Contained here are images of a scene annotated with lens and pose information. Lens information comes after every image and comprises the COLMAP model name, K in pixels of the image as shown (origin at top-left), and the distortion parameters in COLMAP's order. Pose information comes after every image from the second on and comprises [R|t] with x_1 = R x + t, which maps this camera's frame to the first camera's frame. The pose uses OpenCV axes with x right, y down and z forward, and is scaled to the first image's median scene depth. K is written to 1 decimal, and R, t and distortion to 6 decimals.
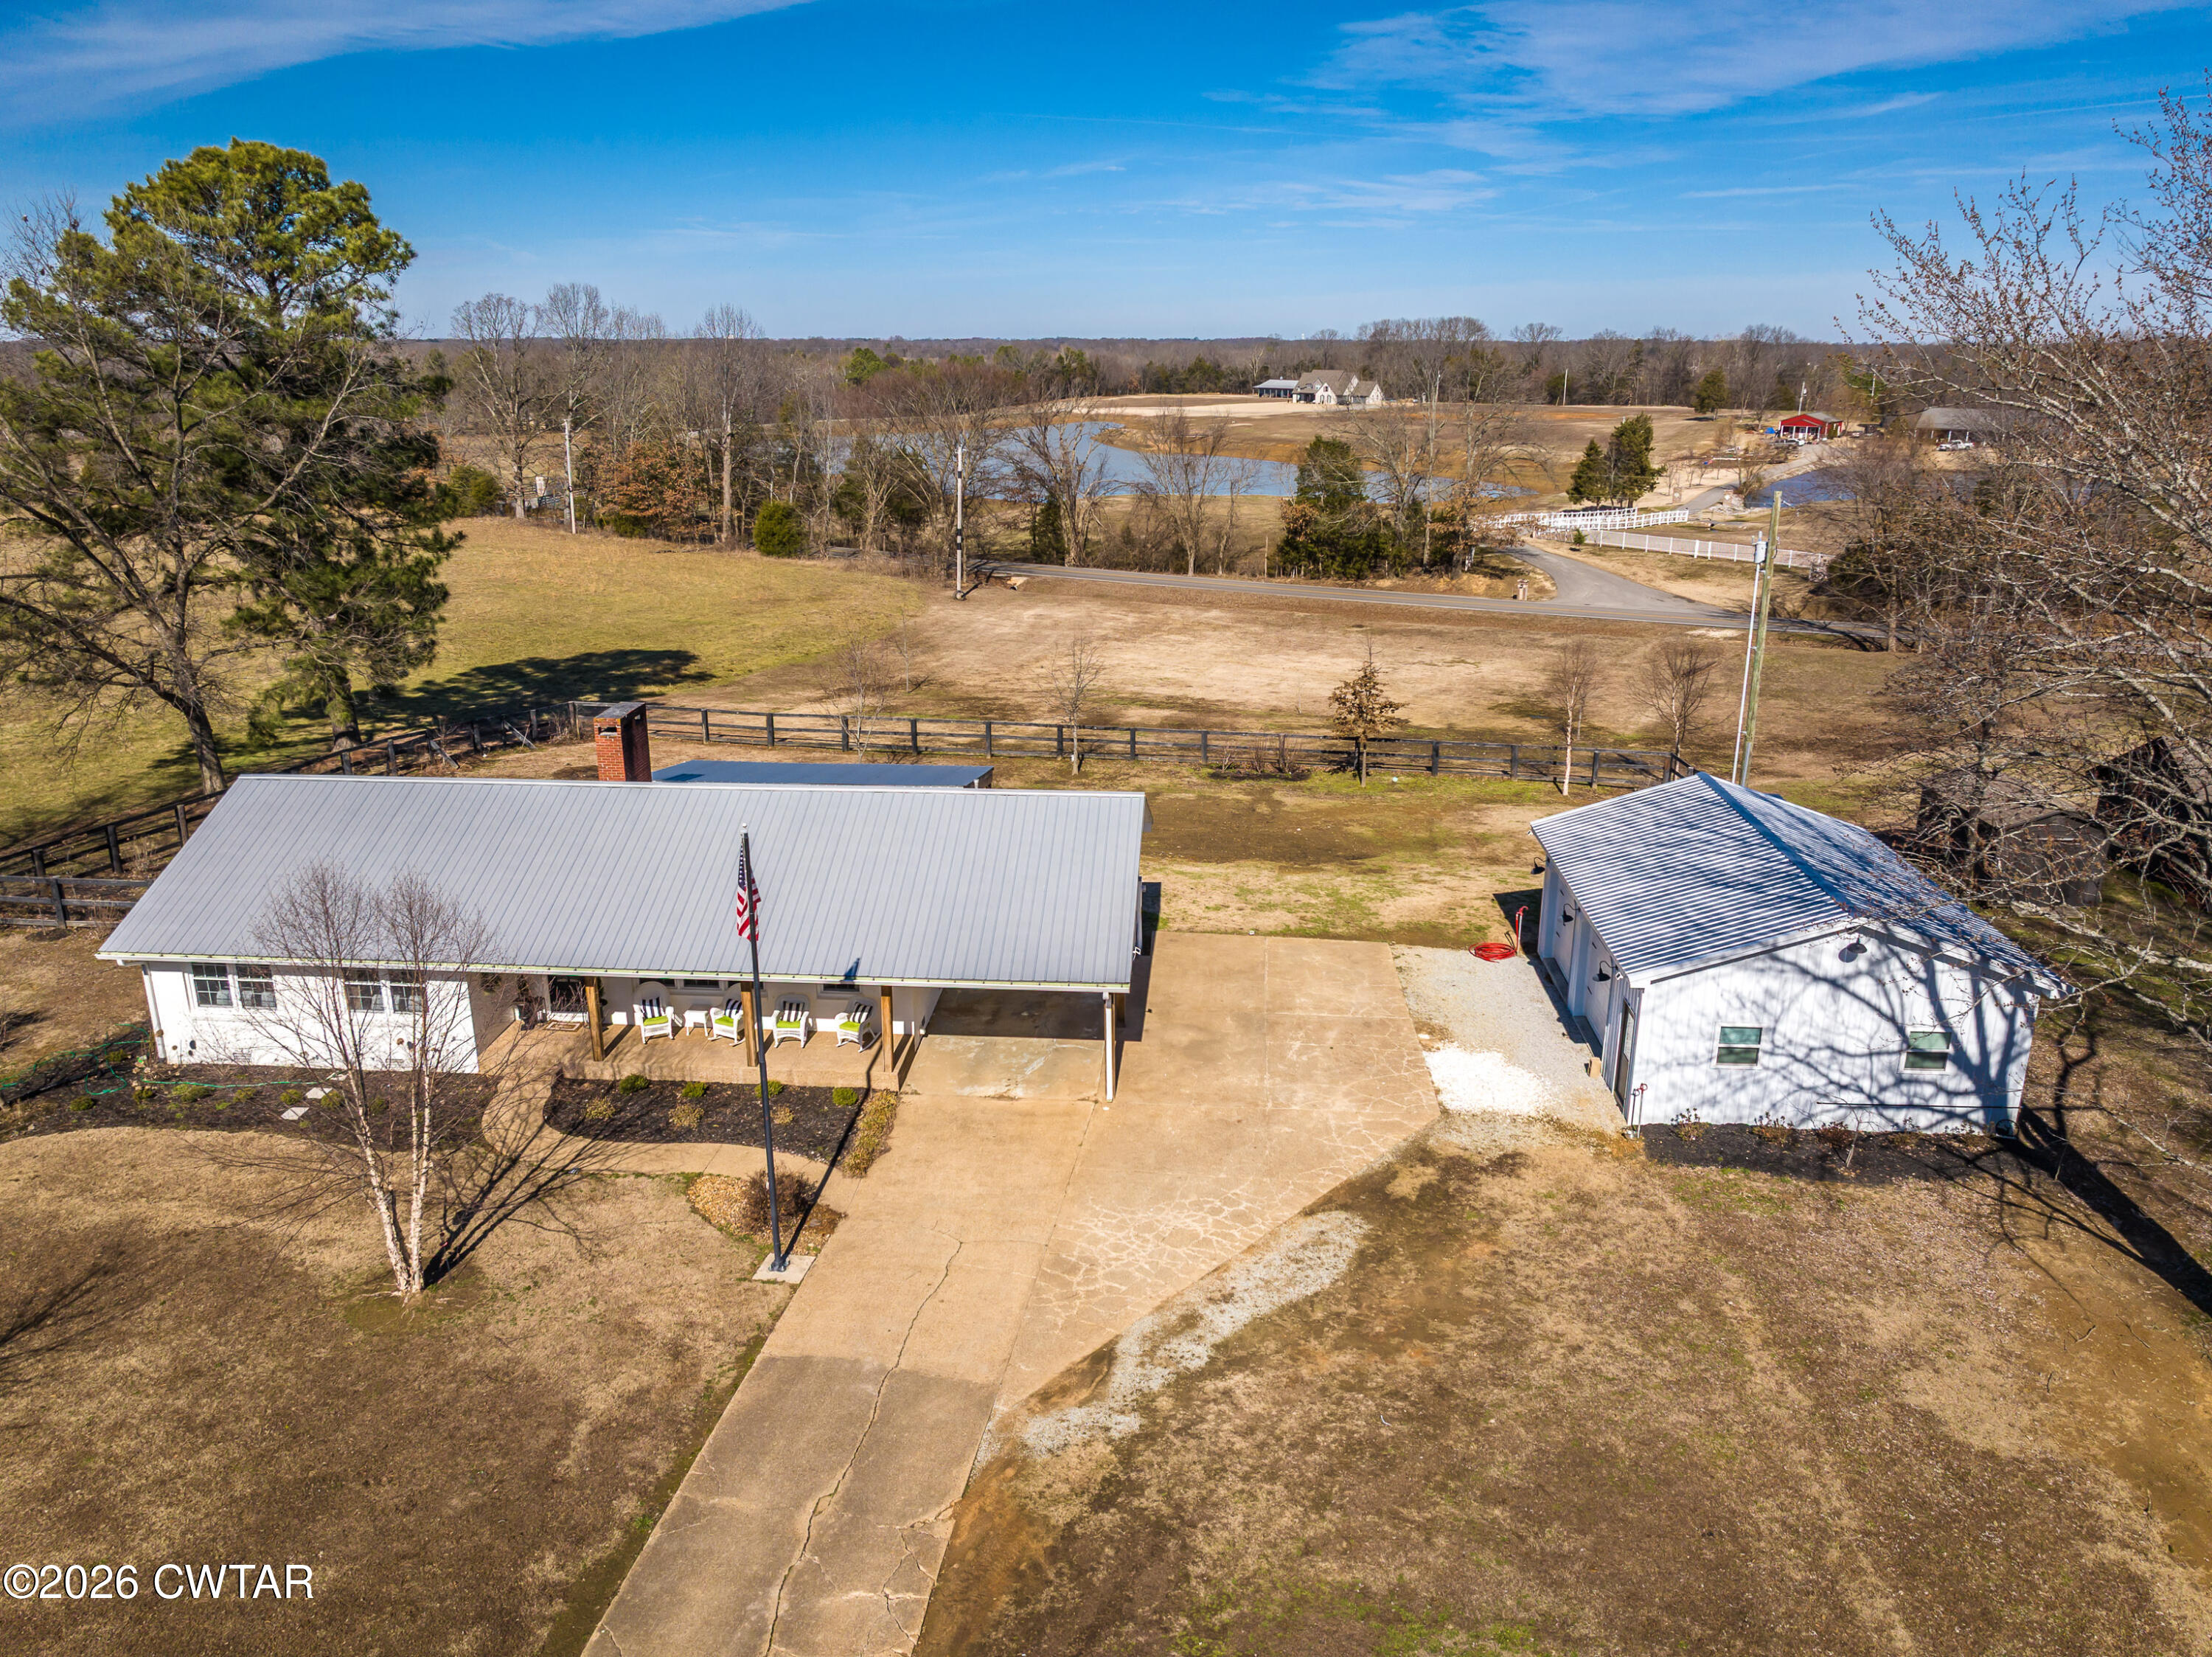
lens RADIAL K [[1552.7, 0, 1116.4], [0, 1552.7, 819.0], [0, 0, 1]] dist [-0.026597, 0.008635]
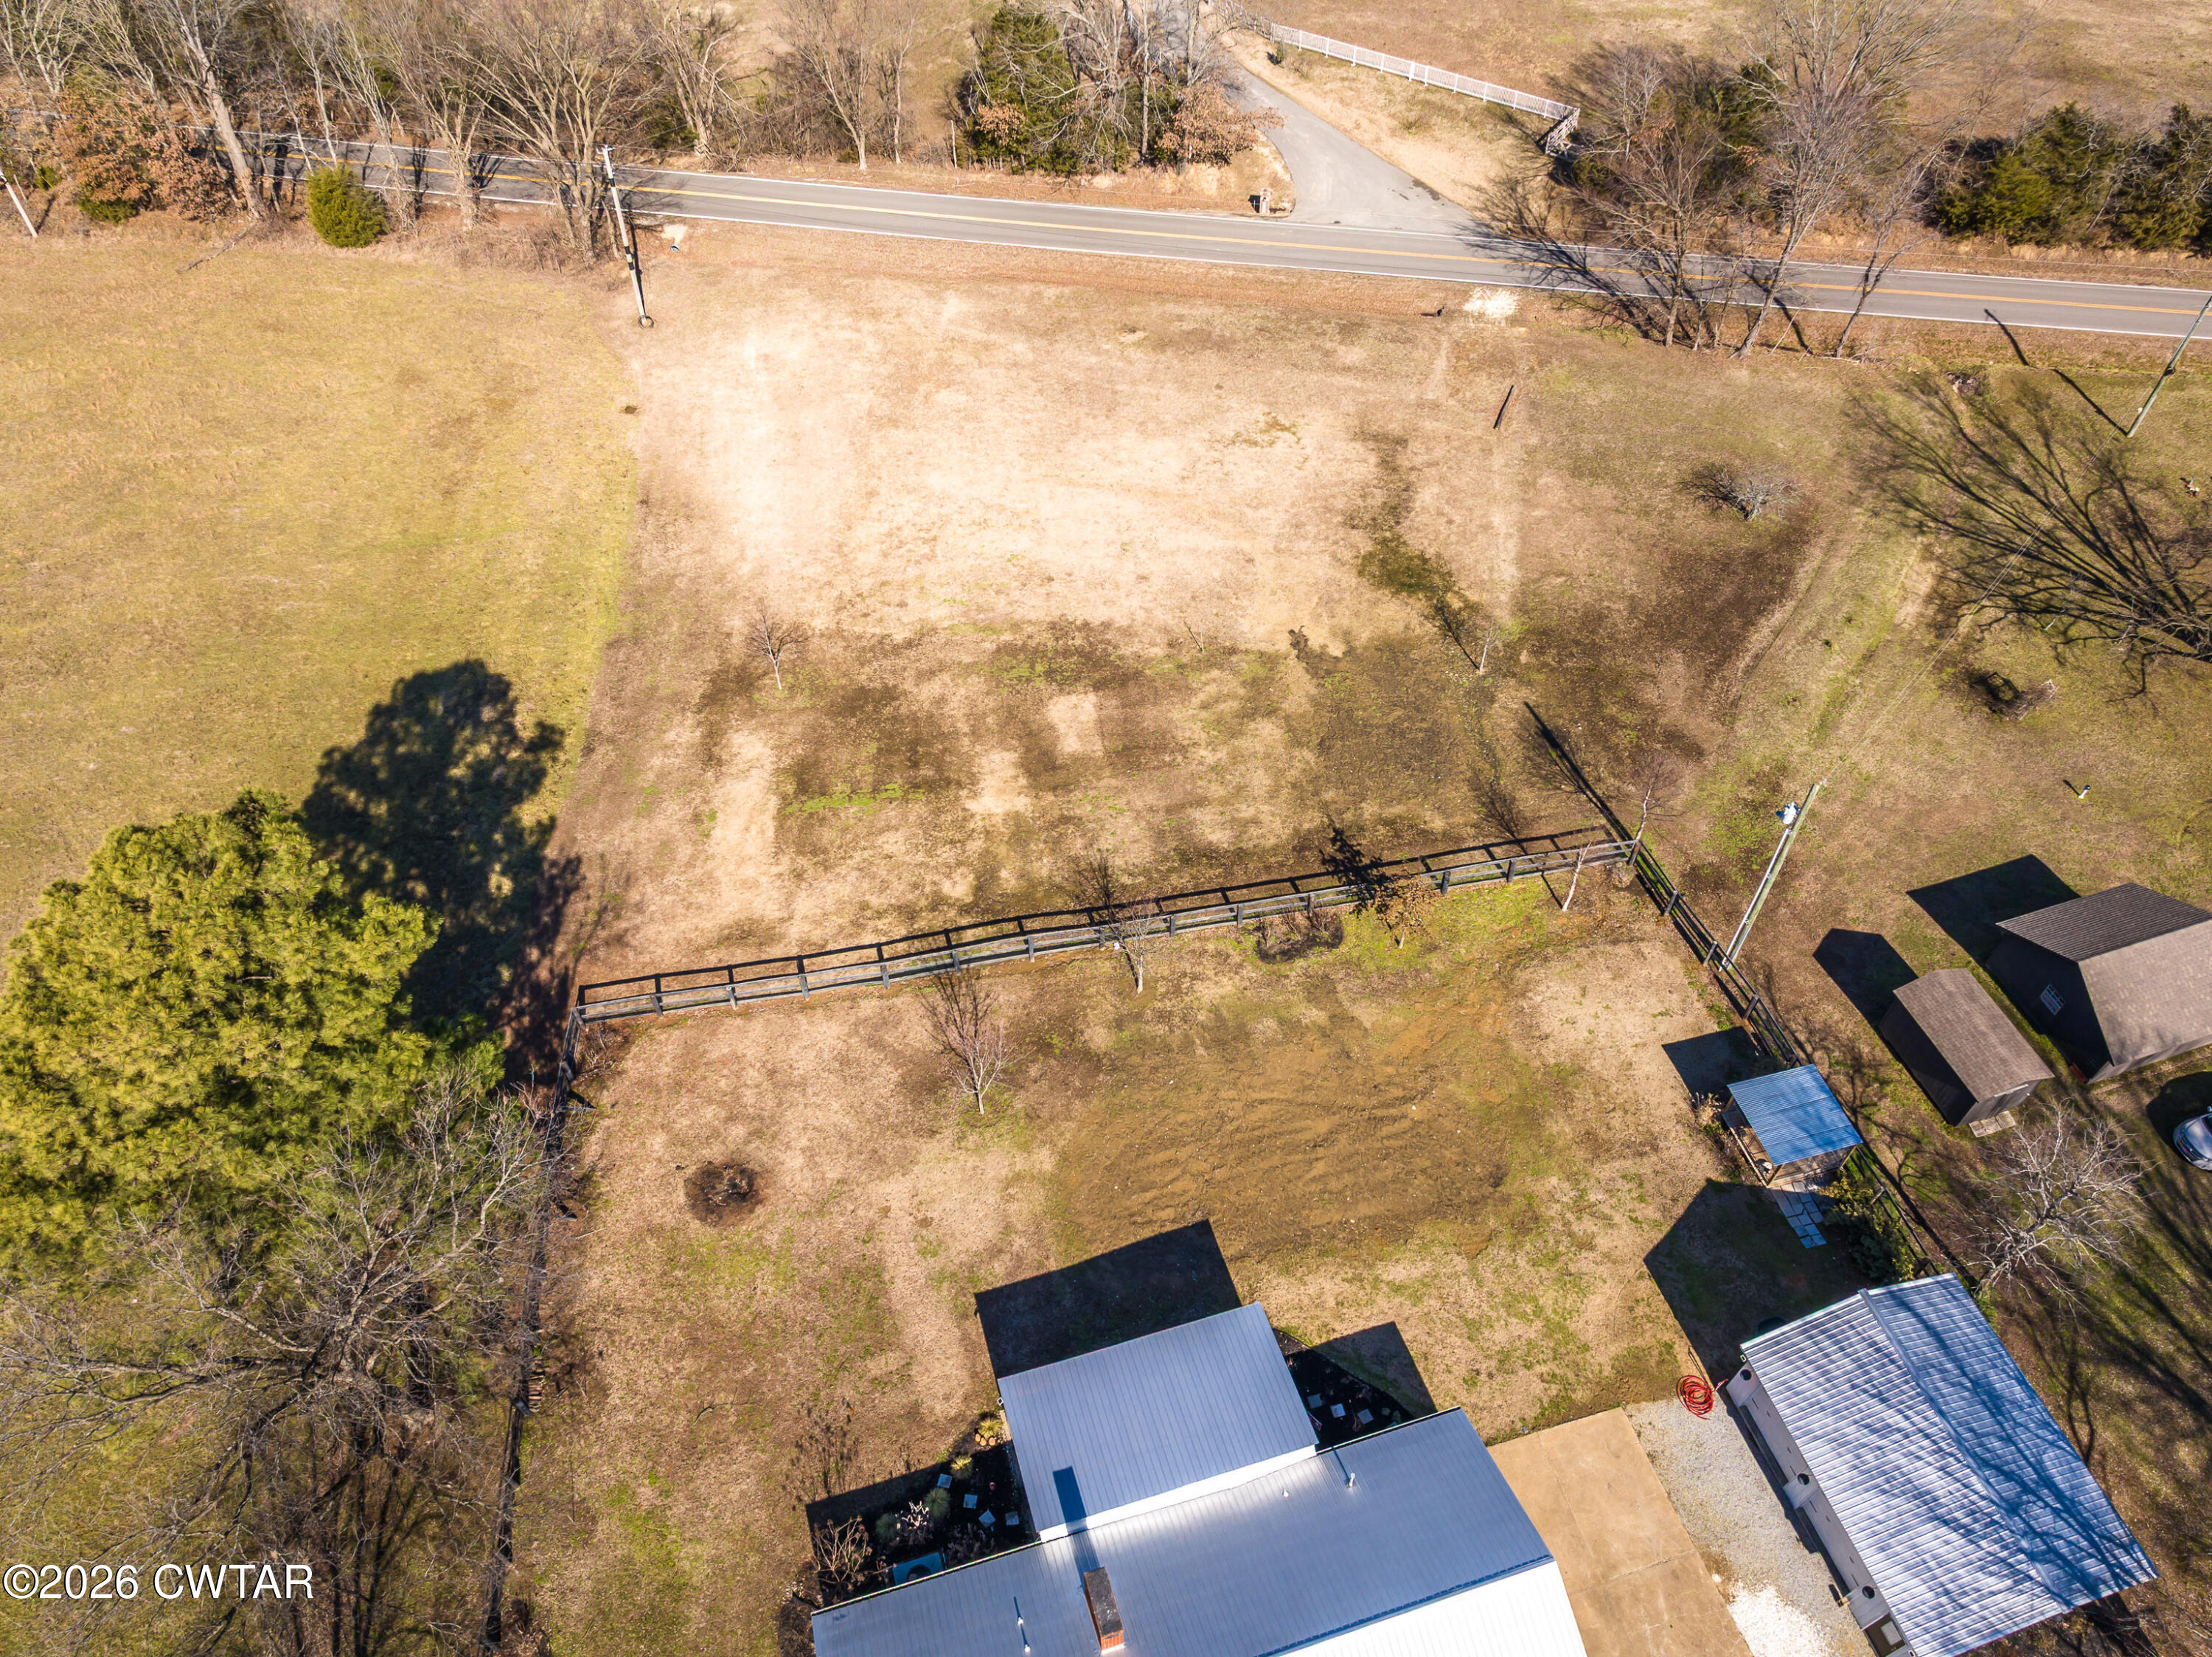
lens RADIAL K [[1552.7, 0, 1116.4], [0, 1552.7, 819.0], [0, 0, 1]] dist [-0.026597, 0.008635]
pose [[0.934707, -0.275489, 0.224564, -0.506770], [0.108558, 0.822922, 0.557686, -1.468084], [-0.338435, -0.496895, 0.799098, 0.460568]]
